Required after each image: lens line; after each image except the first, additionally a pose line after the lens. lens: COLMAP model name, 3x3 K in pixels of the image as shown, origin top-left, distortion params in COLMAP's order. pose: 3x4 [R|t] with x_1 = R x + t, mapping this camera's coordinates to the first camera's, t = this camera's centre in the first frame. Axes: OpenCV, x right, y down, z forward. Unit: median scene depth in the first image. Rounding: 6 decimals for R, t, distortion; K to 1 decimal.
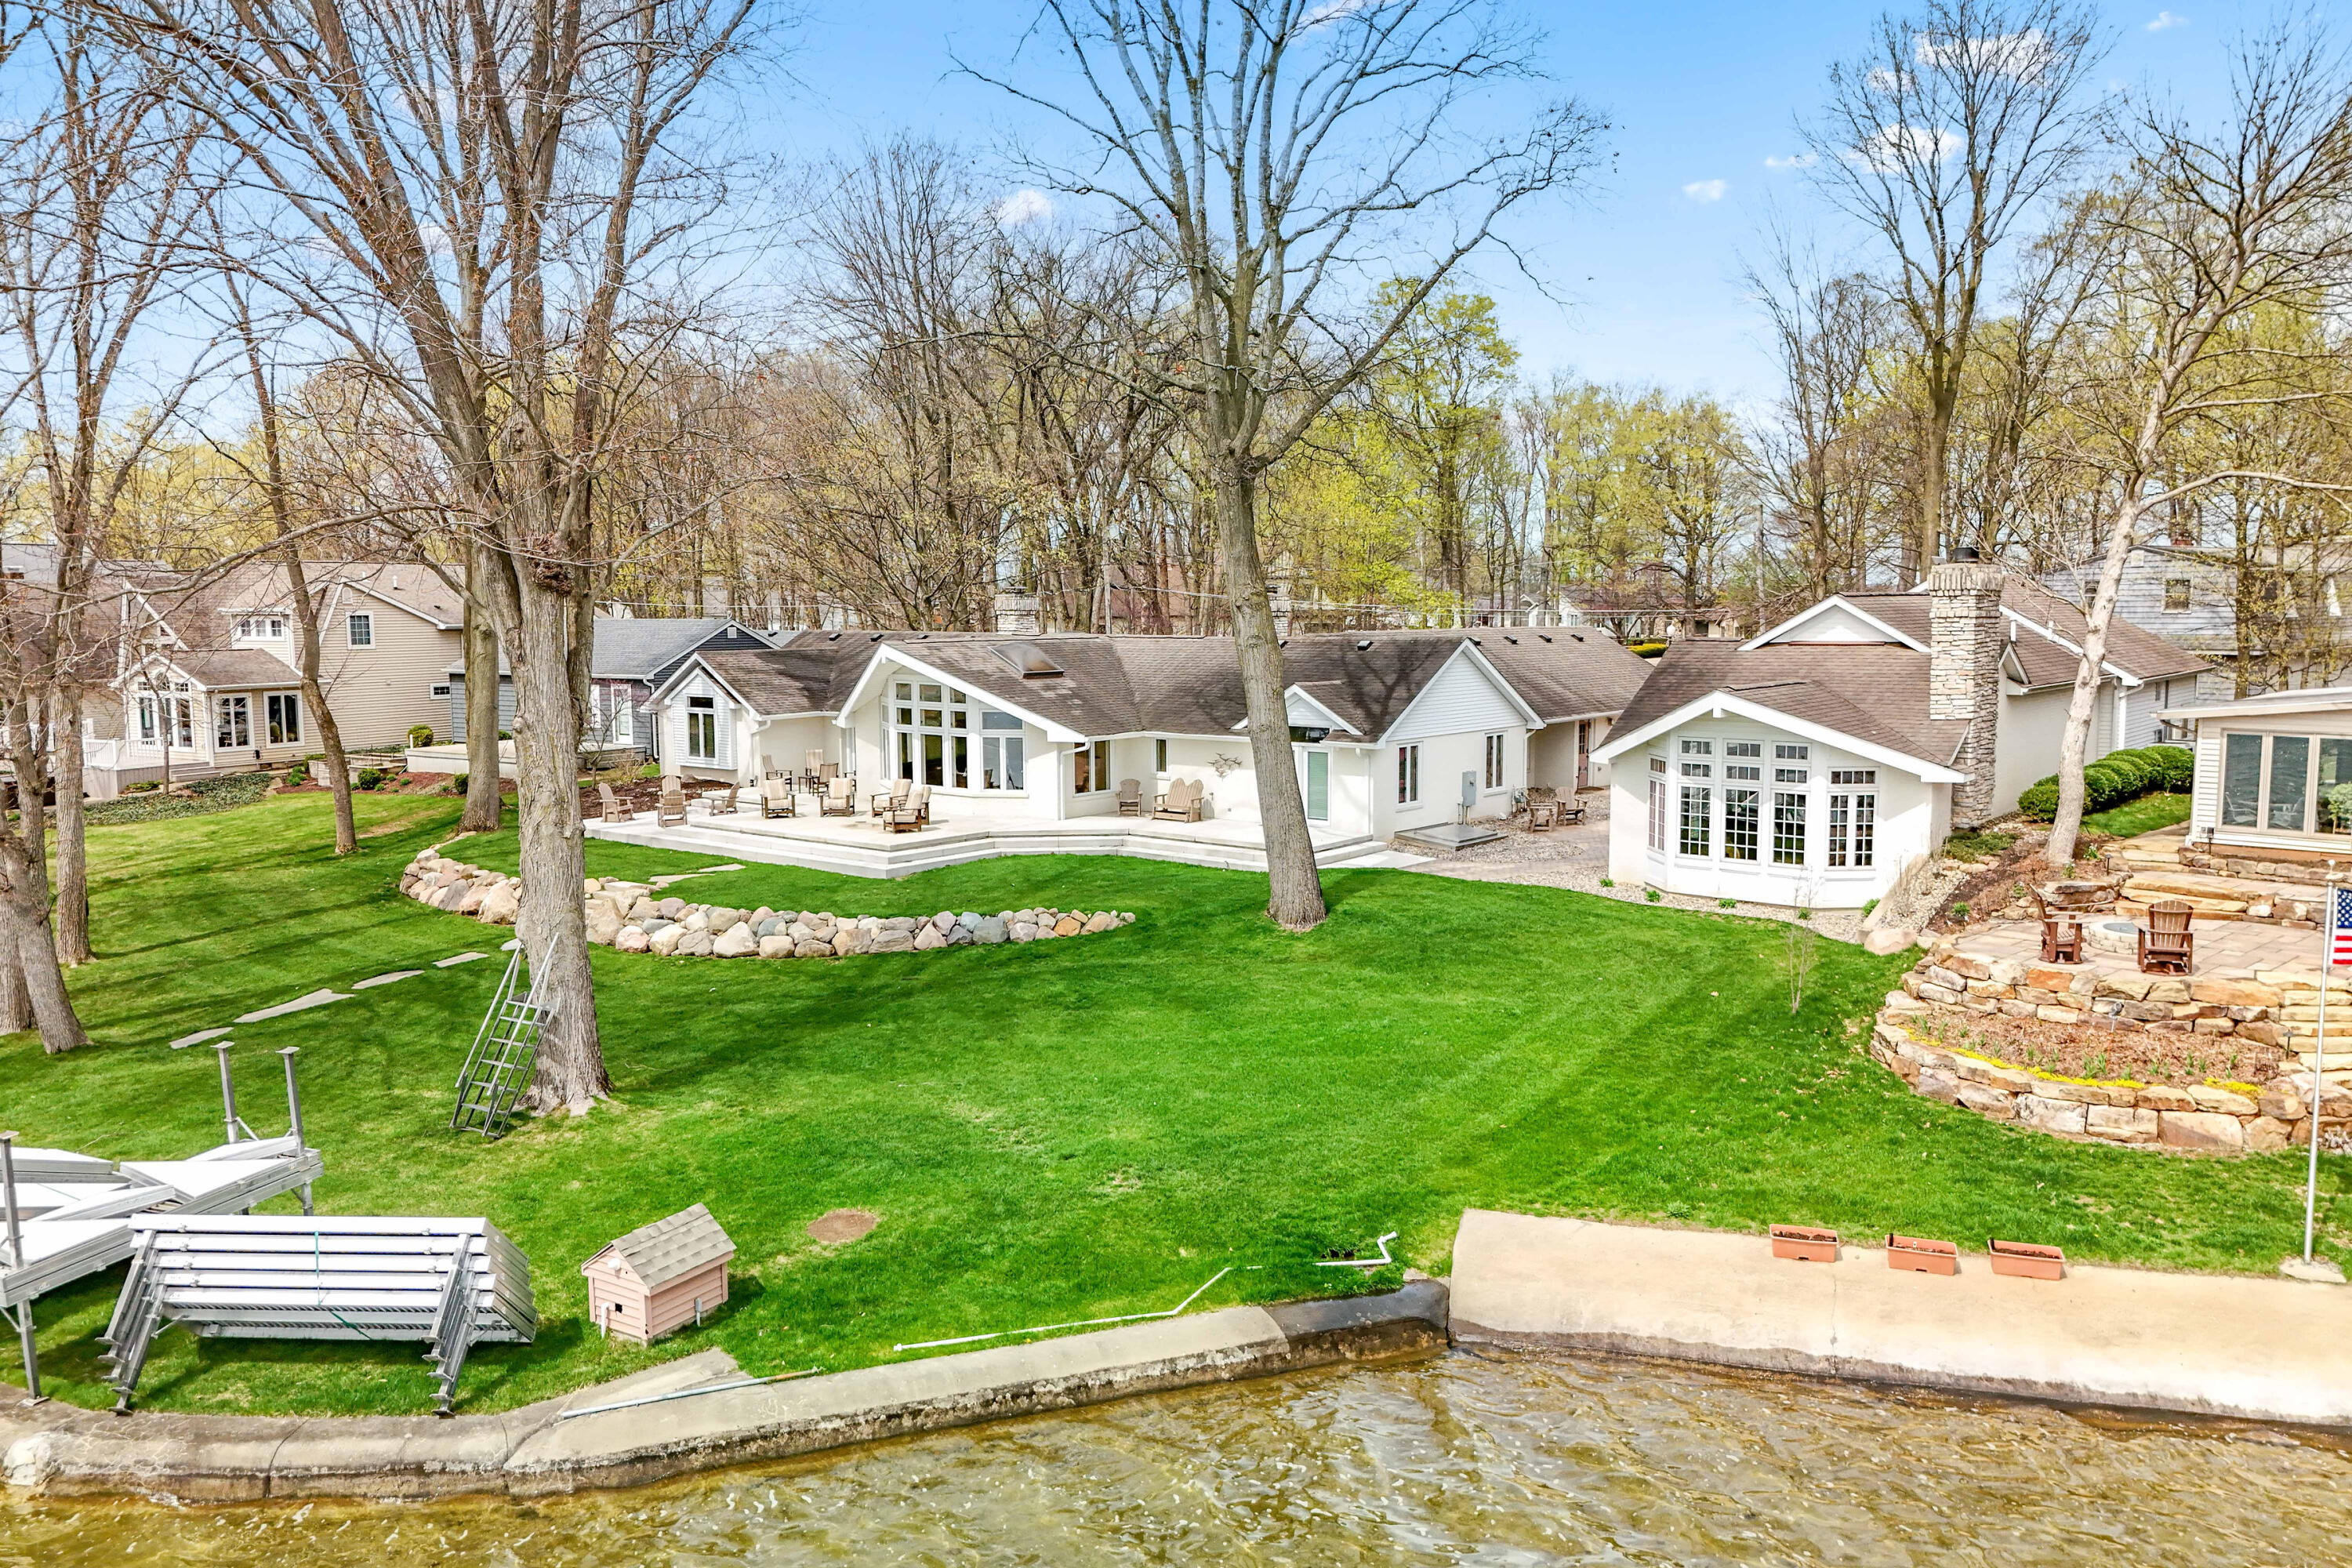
lens RADIAL K [[1780.7, 0, 1180.2], [0, 1780.7, 744.9], [0, 0, 1]] dist [0.069480, -0.052735]
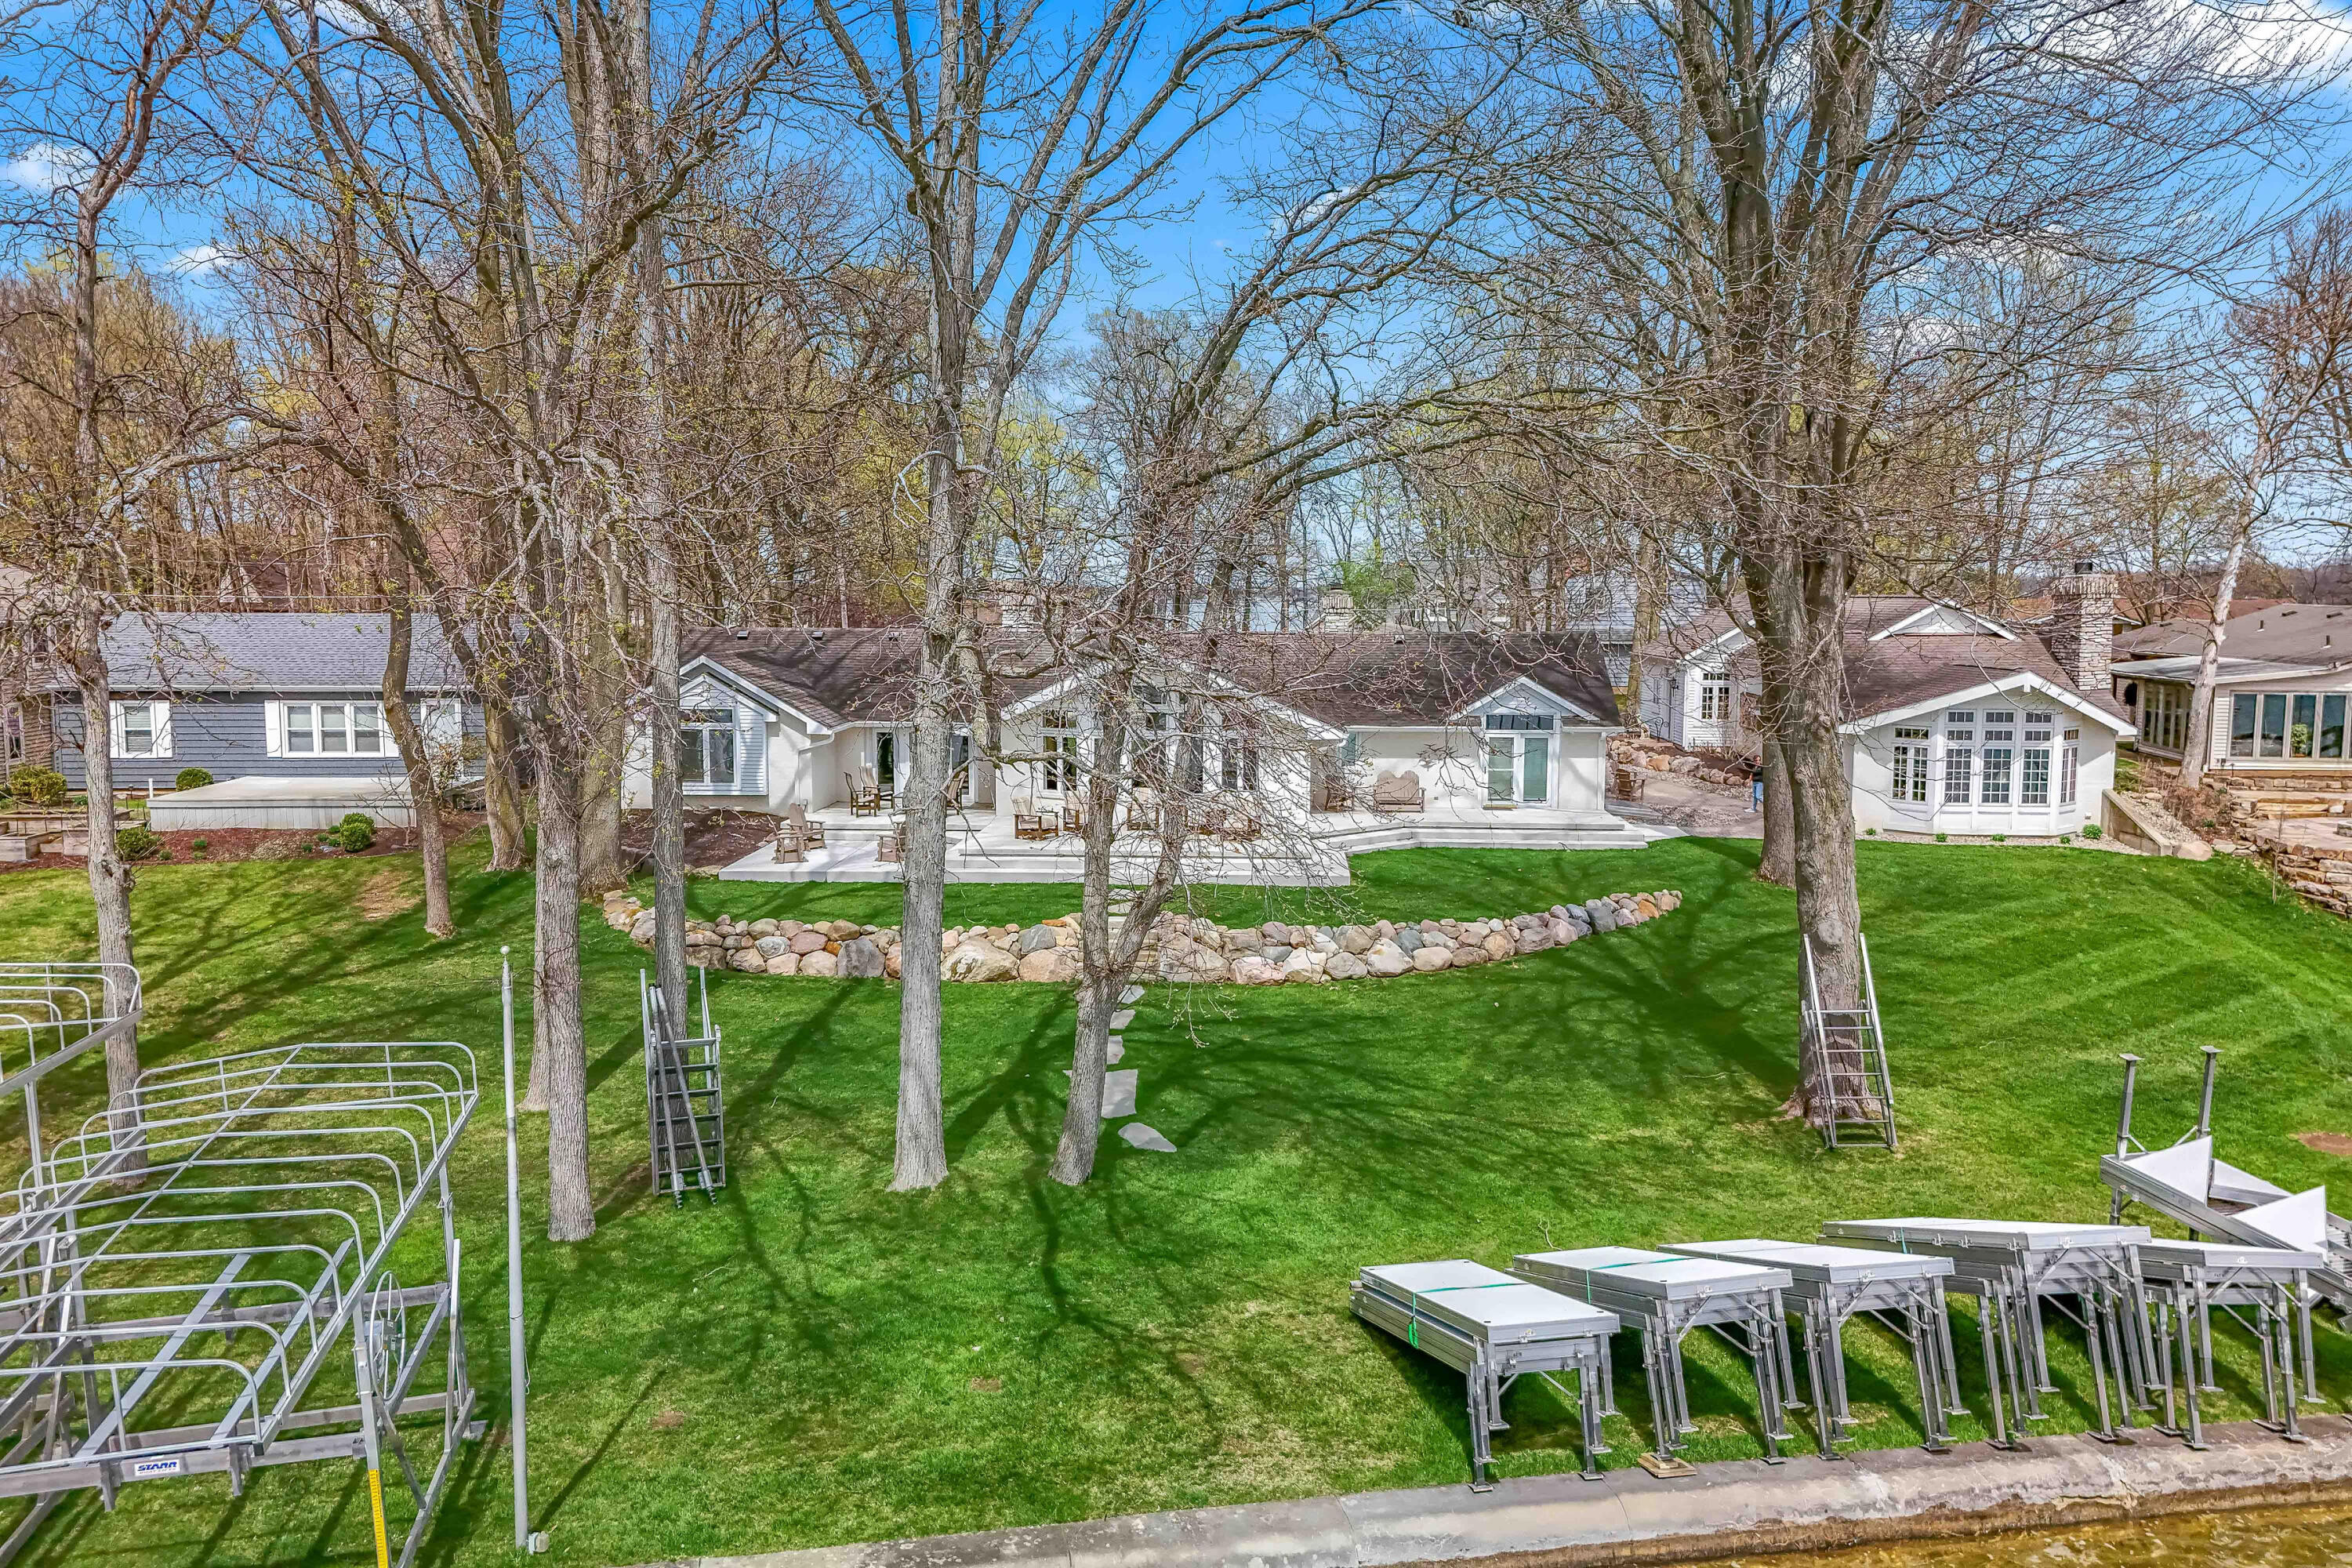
lens RADIAL K [[1780.7, 0, 1180.2], [0, 1780.7, 744.9], [0, 0, 1]] dist [0.069480, -0.052735]
pose [[0.798498, -0.046176, 0.600224, -0.917173], [0.041823, 0.998900, 0.021208, -0.029221], [-0.600543, 0.008168, 0.799551, 0.316017]]
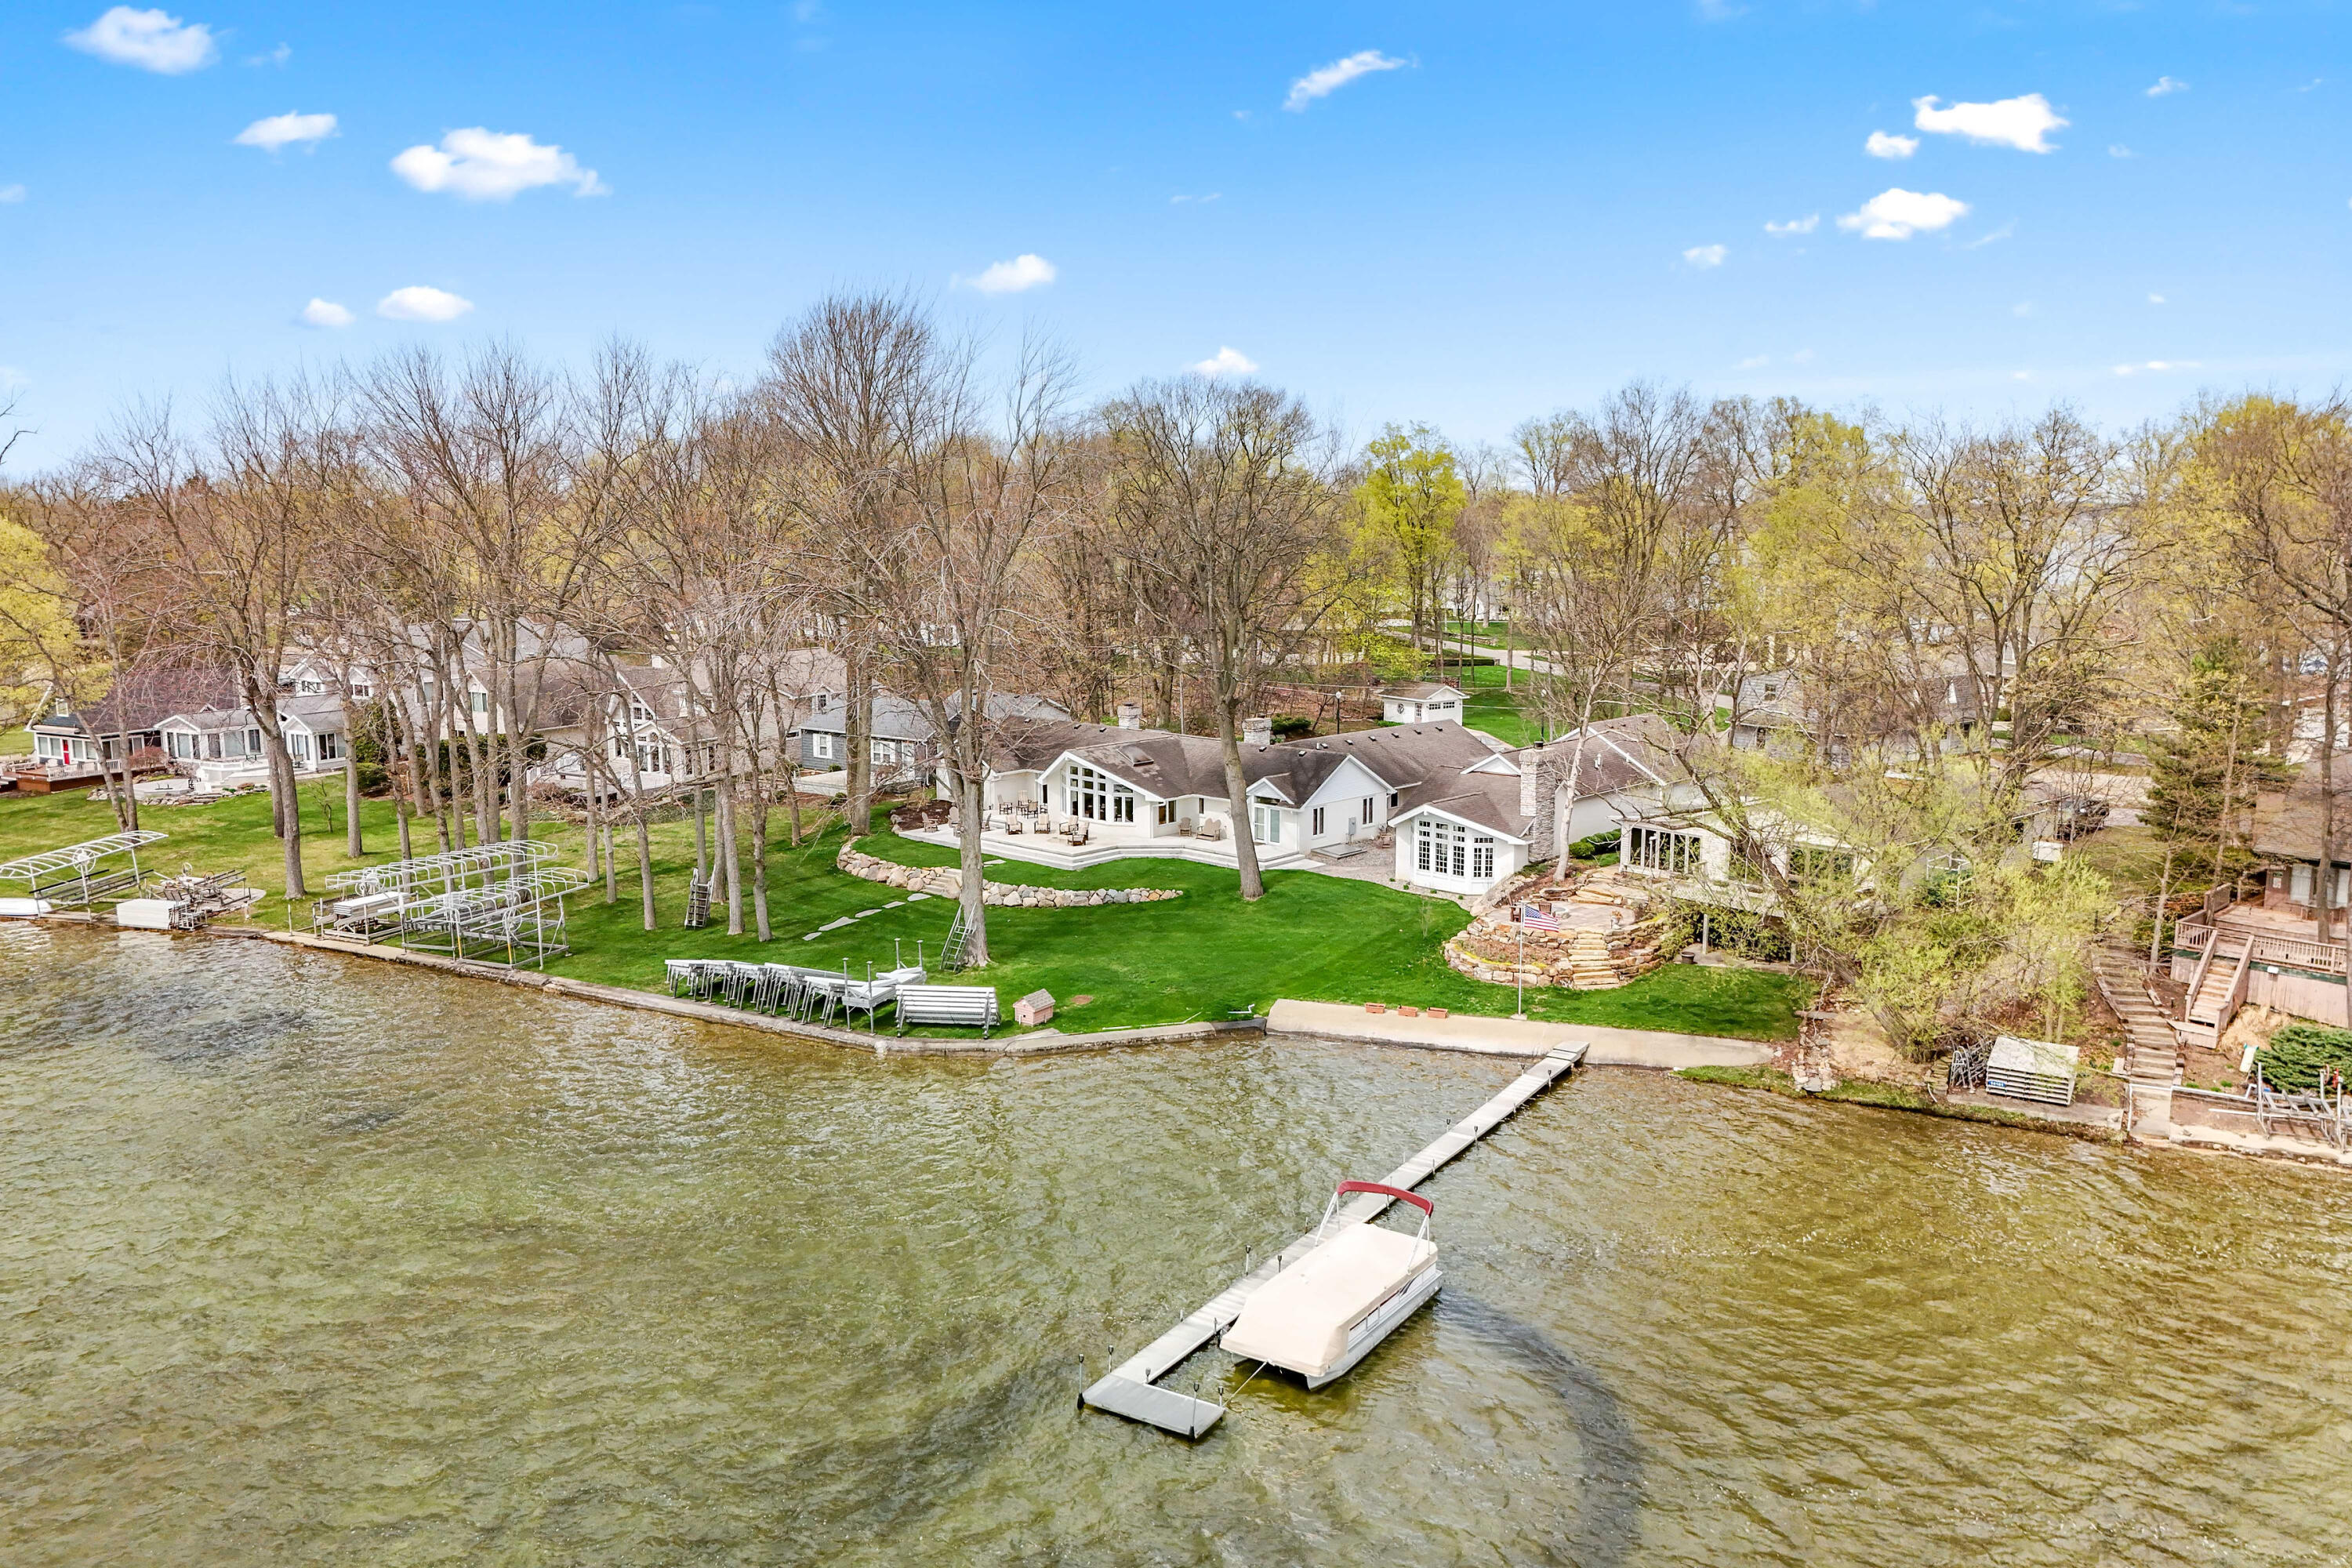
lens RADIAL K [[1780.7, 0, 1180.2], [0, 1780.7, 744.9], [0, 0, 1]] dist [0.069480, -0.052735]
pose [[0.998594, 0.012580, -0.051504, 0.089032], [-0.010048, 0.998742, 0.049131, -0.211670], [0.052057, -0.048545, 0.997464, -1.319982]]
